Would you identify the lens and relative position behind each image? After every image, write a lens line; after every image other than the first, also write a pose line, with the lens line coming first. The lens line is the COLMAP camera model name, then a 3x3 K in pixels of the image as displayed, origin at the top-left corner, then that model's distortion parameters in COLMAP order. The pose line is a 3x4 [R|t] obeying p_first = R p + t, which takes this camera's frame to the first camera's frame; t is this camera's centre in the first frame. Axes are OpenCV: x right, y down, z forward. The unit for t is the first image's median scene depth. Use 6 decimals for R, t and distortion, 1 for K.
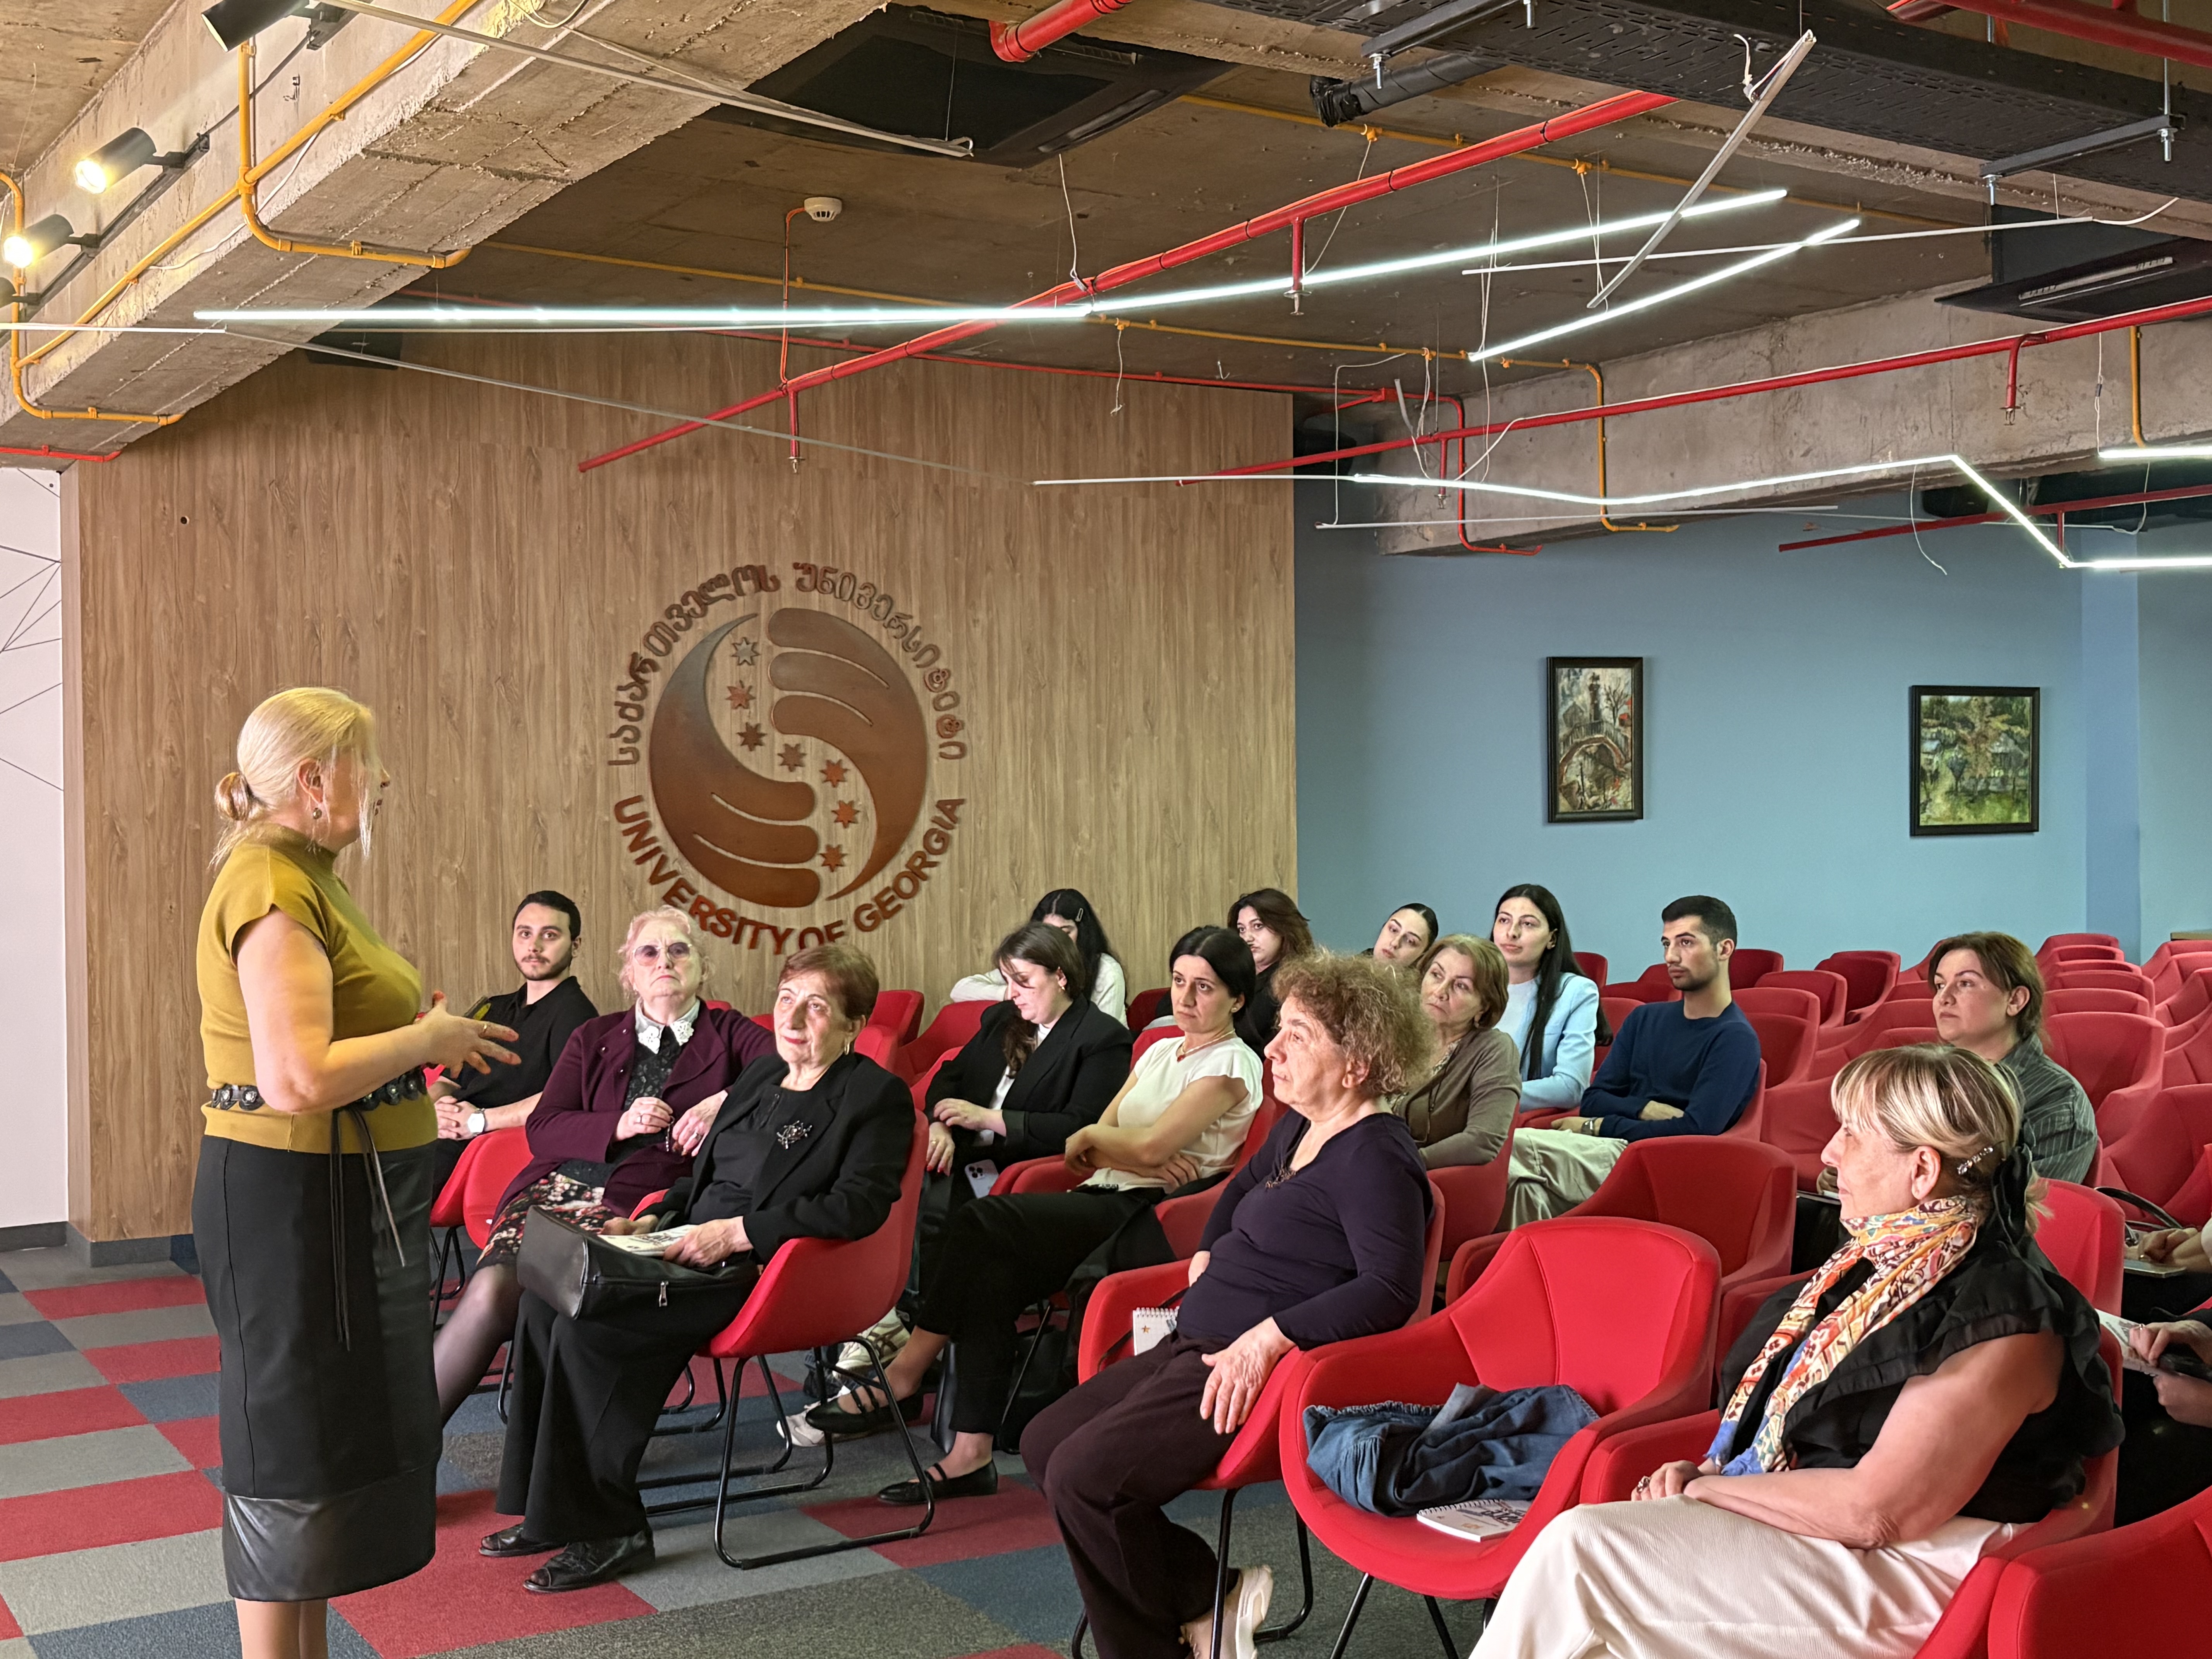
lens RADIAL K [[2523.6, 0, 1105.9], [0, 2523.6, 818.3], [0, 0, 1]] dist [0.118937, 0.000000]
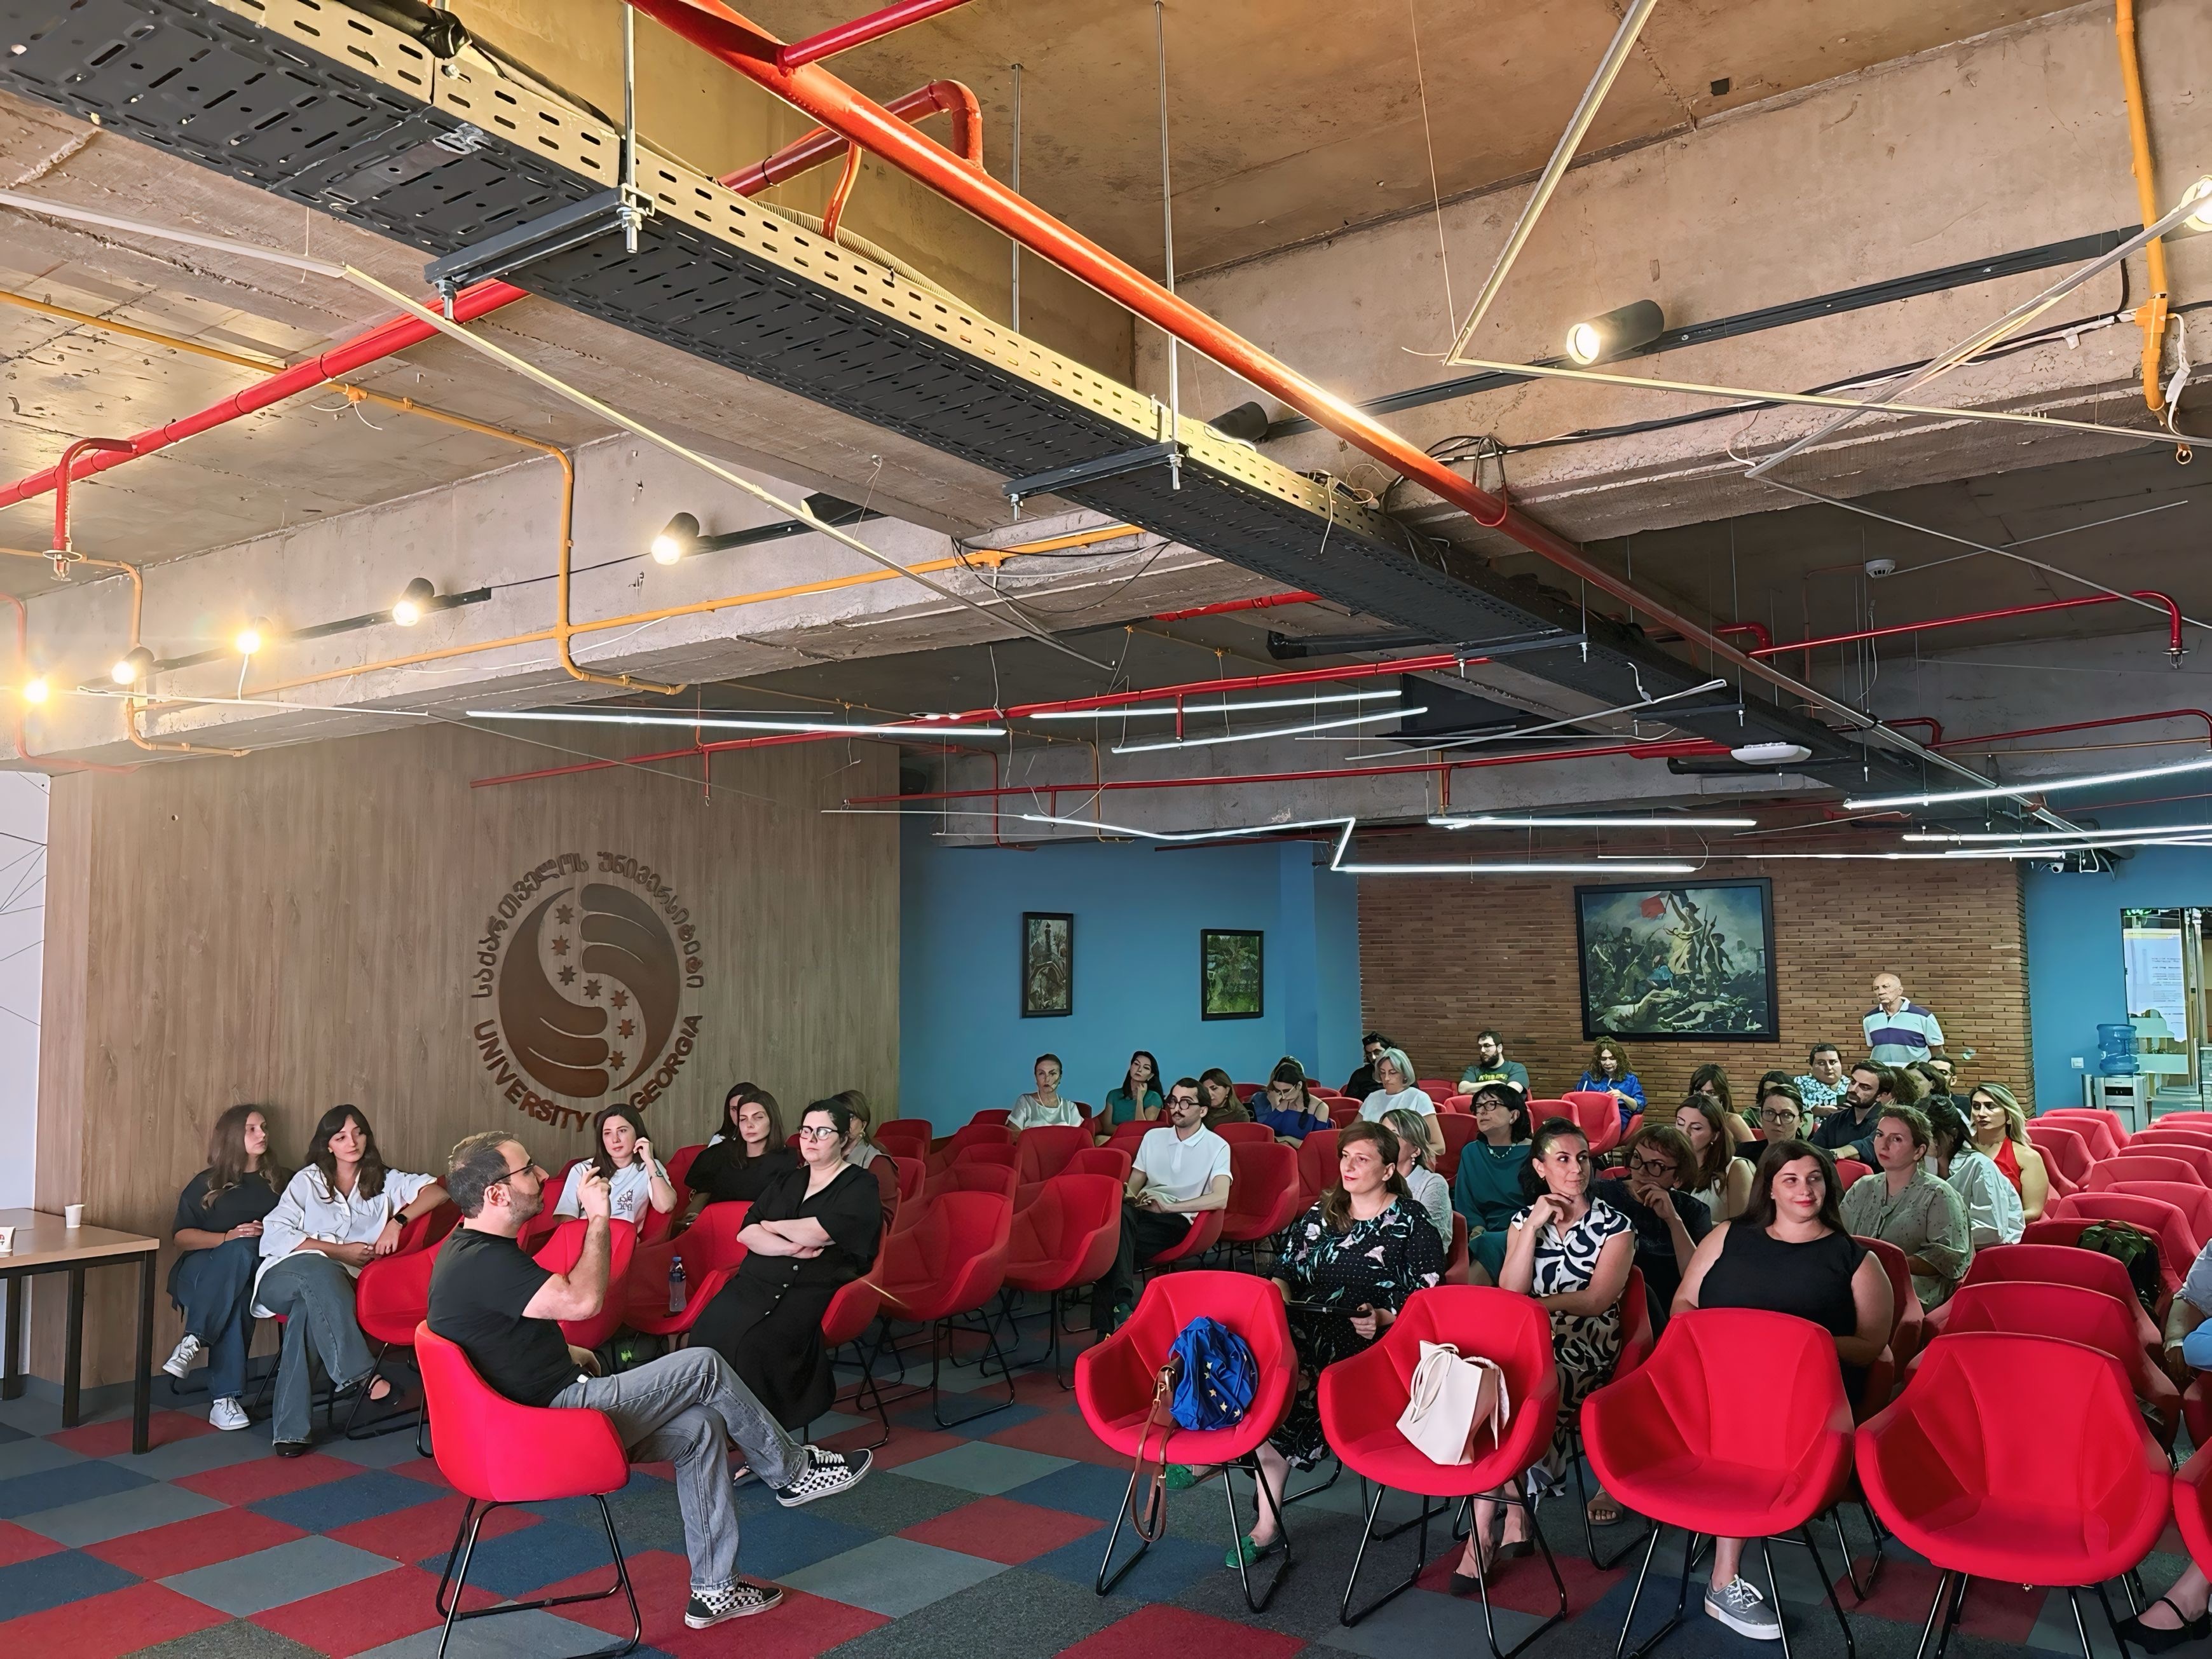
lens RADIAL K [[1674.4, 0, 1123.6], [0, 1674.4, 818.9], [0, 0, 1]] dist [0.045012, -0.026272]
pose [[0.931711, 0.036021, 0.361410, -0.189107], [-0.001243, 0.995380, -0.096003, -0.028607], [-0.363198, 0.088998, 0.927452, 0.013974]]
